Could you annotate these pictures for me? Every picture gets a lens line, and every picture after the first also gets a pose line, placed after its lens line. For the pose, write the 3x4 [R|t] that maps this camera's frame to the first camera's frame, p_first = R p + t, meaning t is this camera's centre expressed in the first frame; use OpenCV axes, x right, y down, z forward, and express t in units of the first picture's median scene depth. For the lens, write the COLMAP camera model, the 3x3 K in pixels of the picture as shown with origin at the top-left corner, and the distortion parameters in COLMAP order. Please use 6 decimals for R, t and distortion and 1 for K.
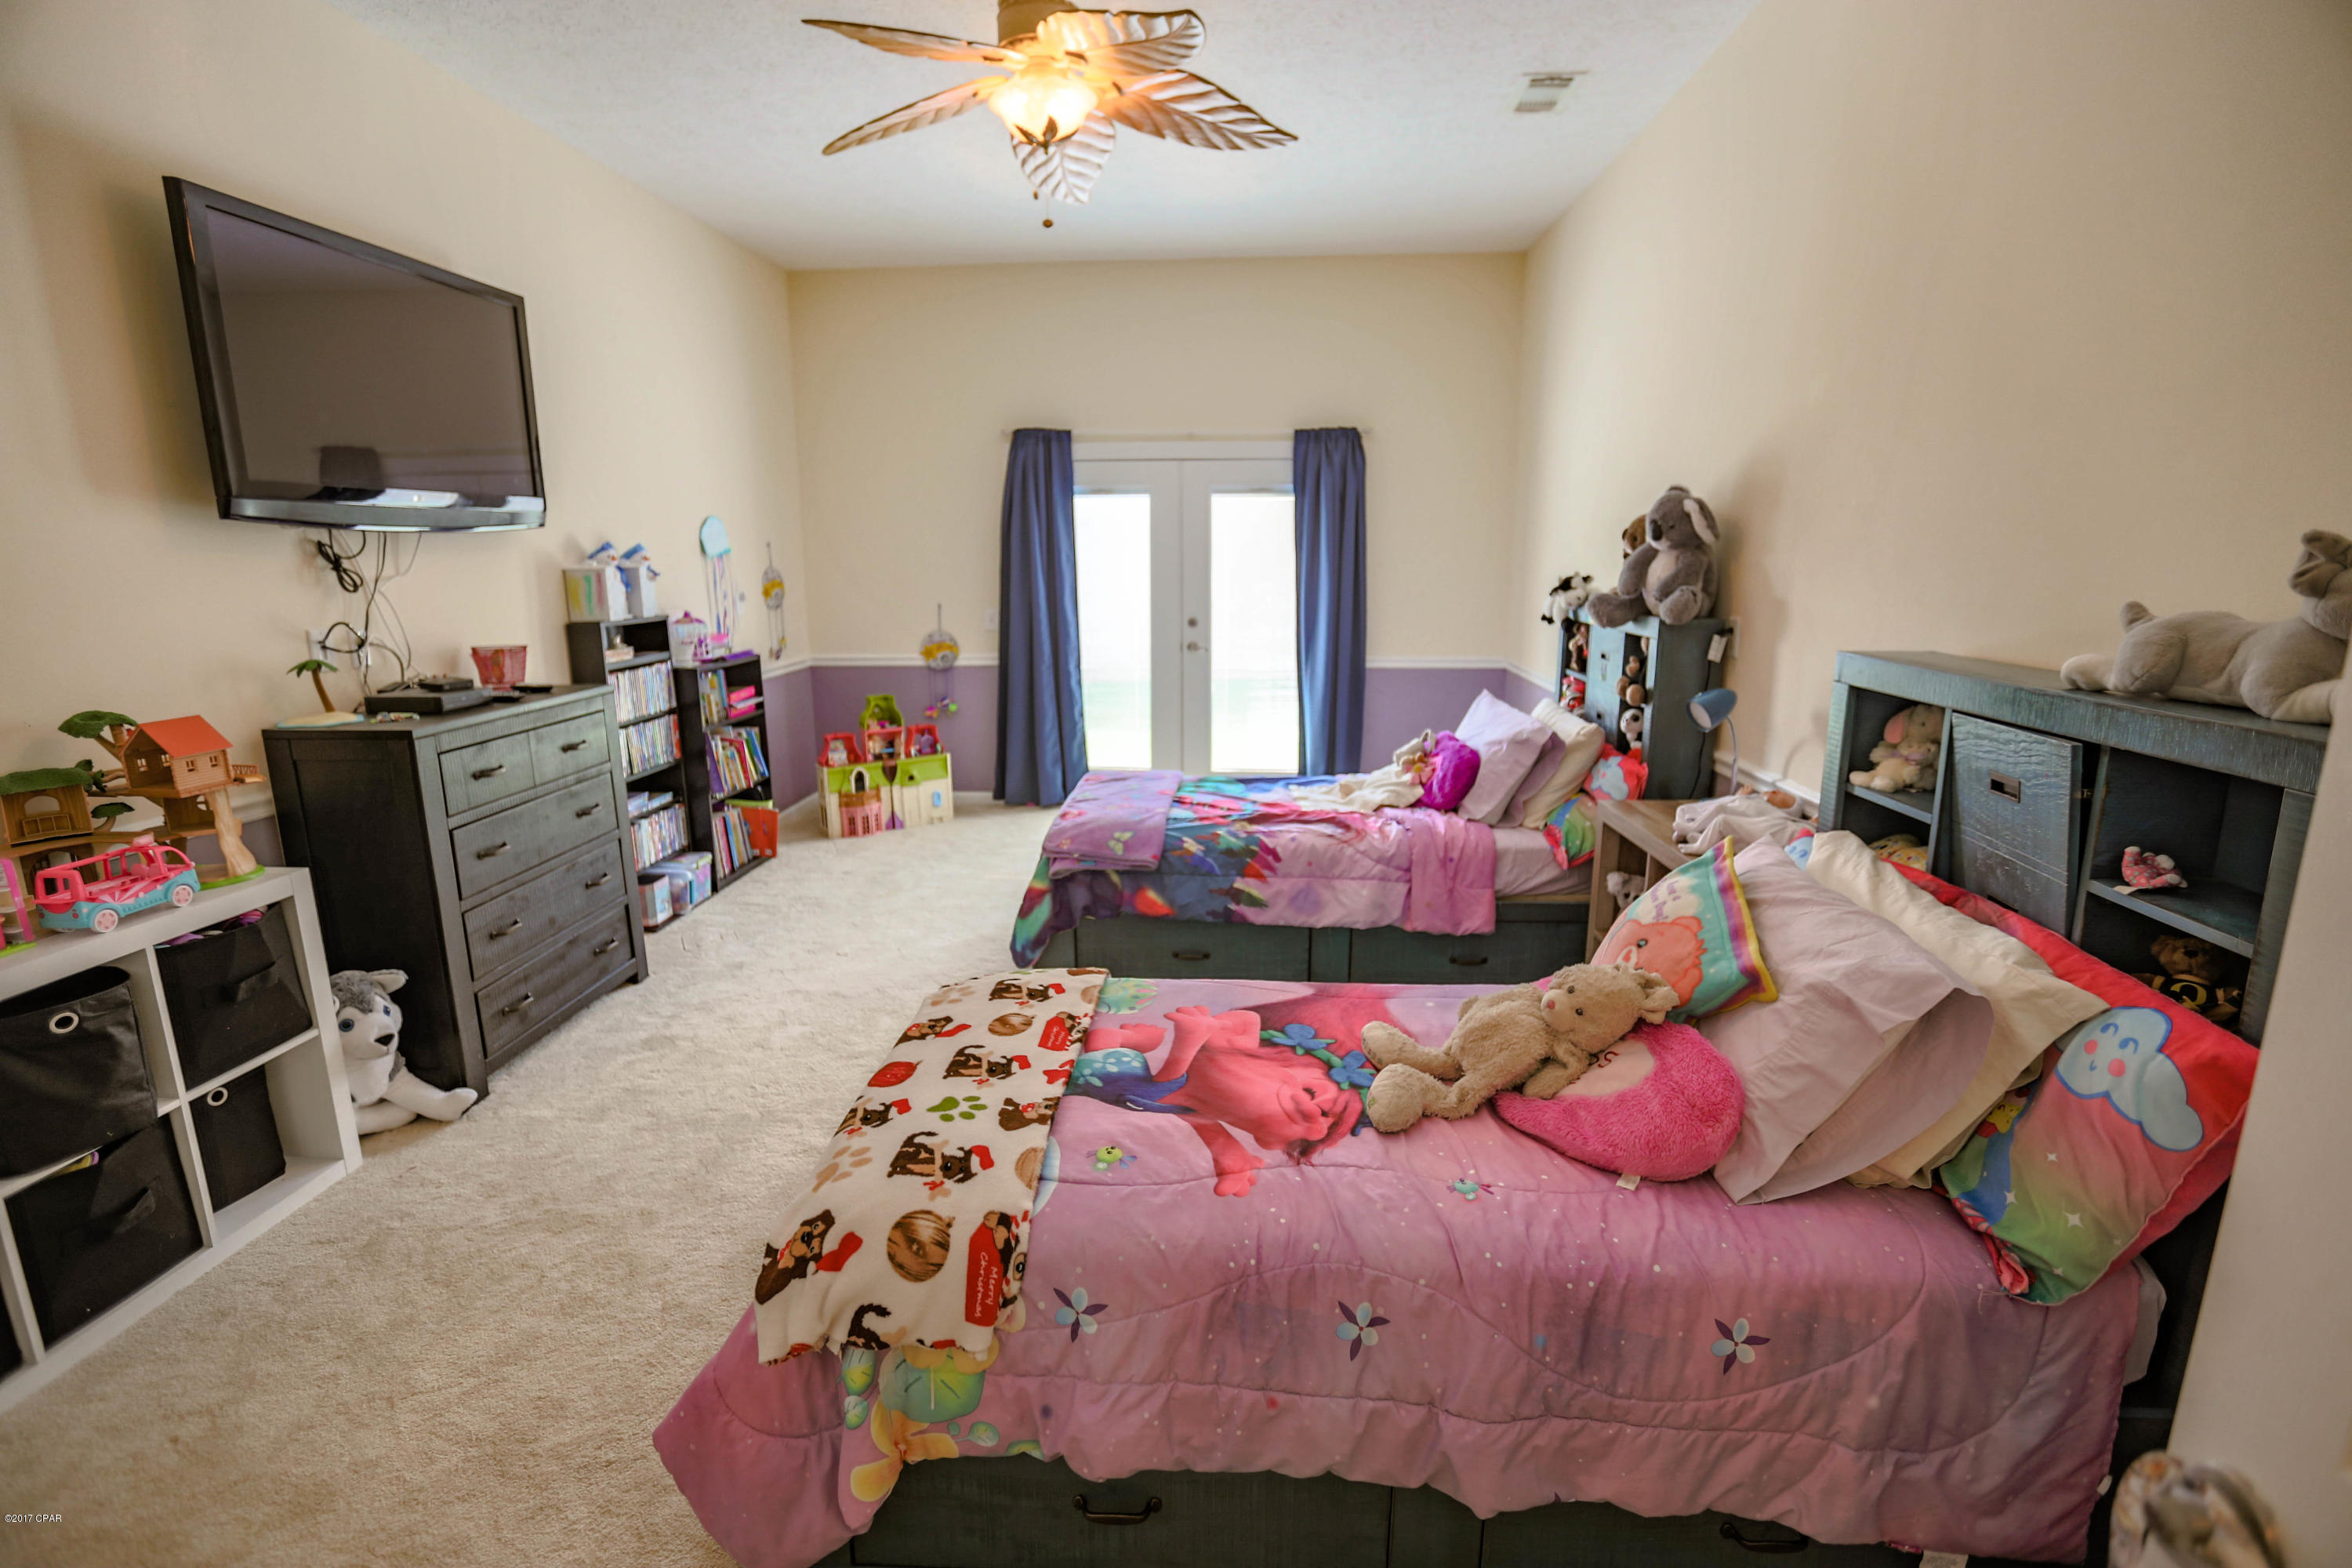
lens RADIAL K [[1090.6, 0, 1155.7], [0, 1090.6, 780.1], [0, 0, 1]] dist [-0.045305, 0.014890]
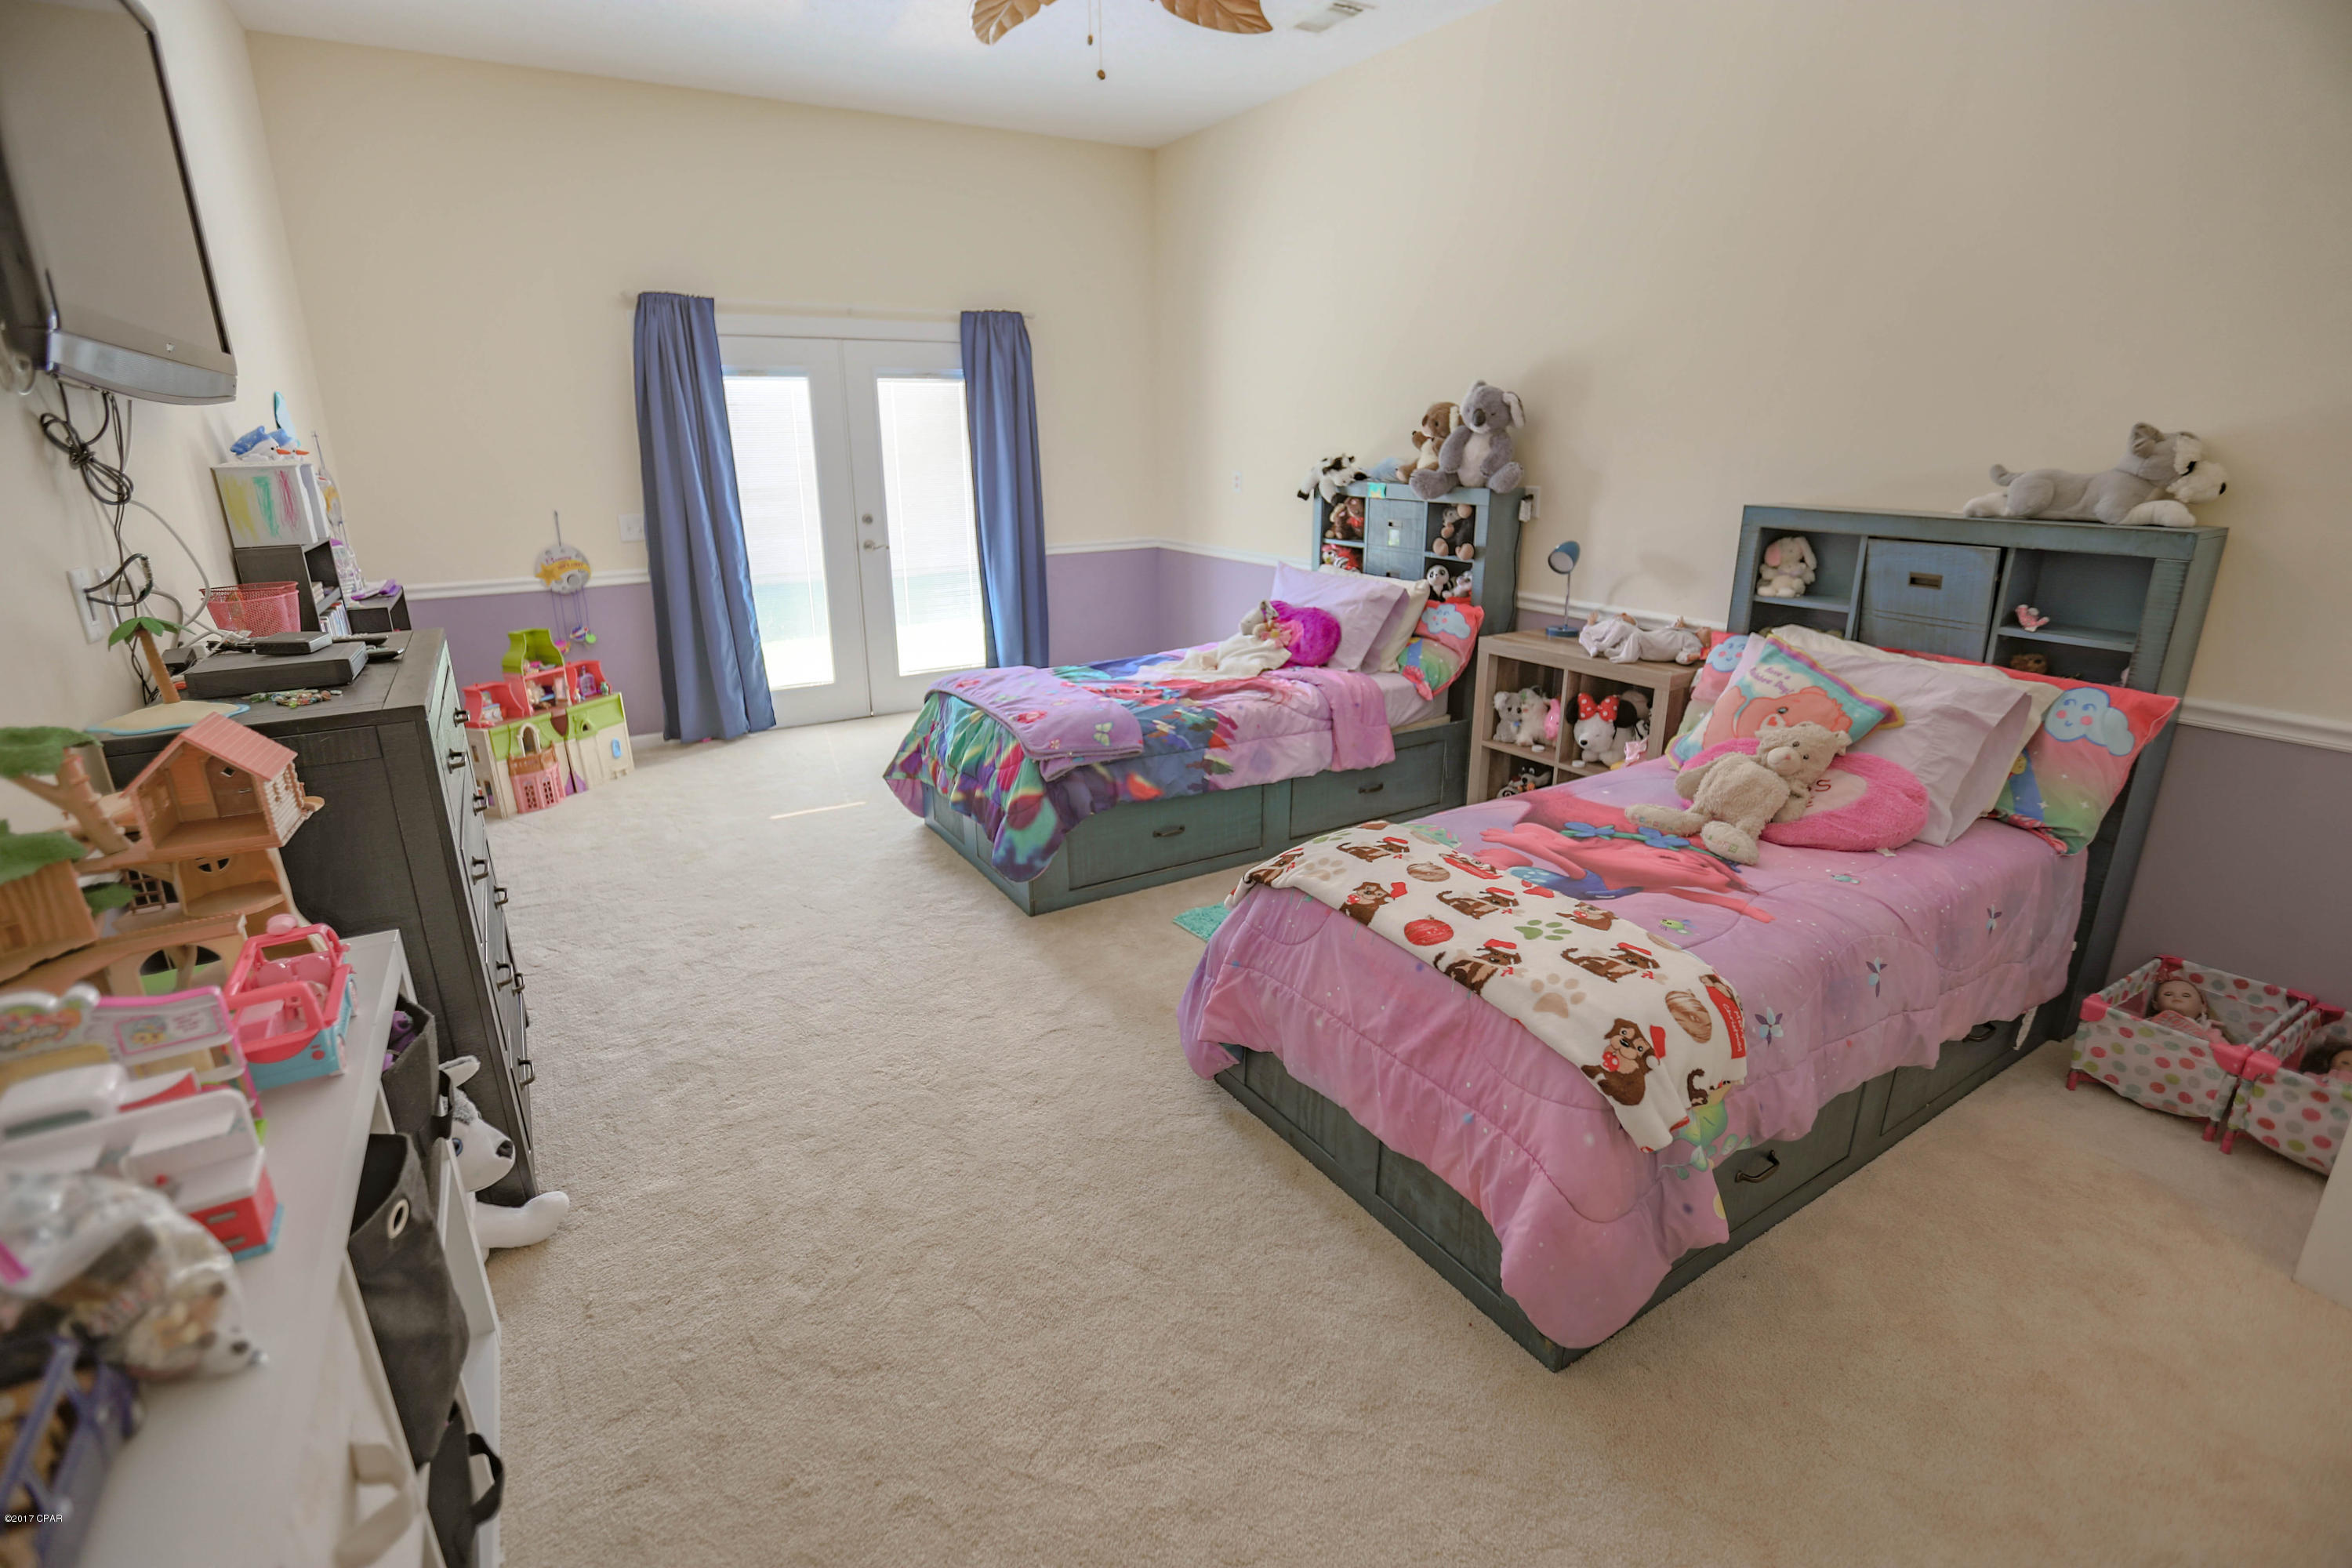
lens RADIAL K [[1090.6, 0, 1160.8], [0, 1090.6, 788.2], [0, 0, 1]] dist [-0.045305, 0.014890]
pose [[0.815166, -0.178882, 0.550914, -0.555686], [0.123335, 0.982911, 0.136657, -0.024580], [-0.565944, -0.043451, 0.823298, 0.148507]]
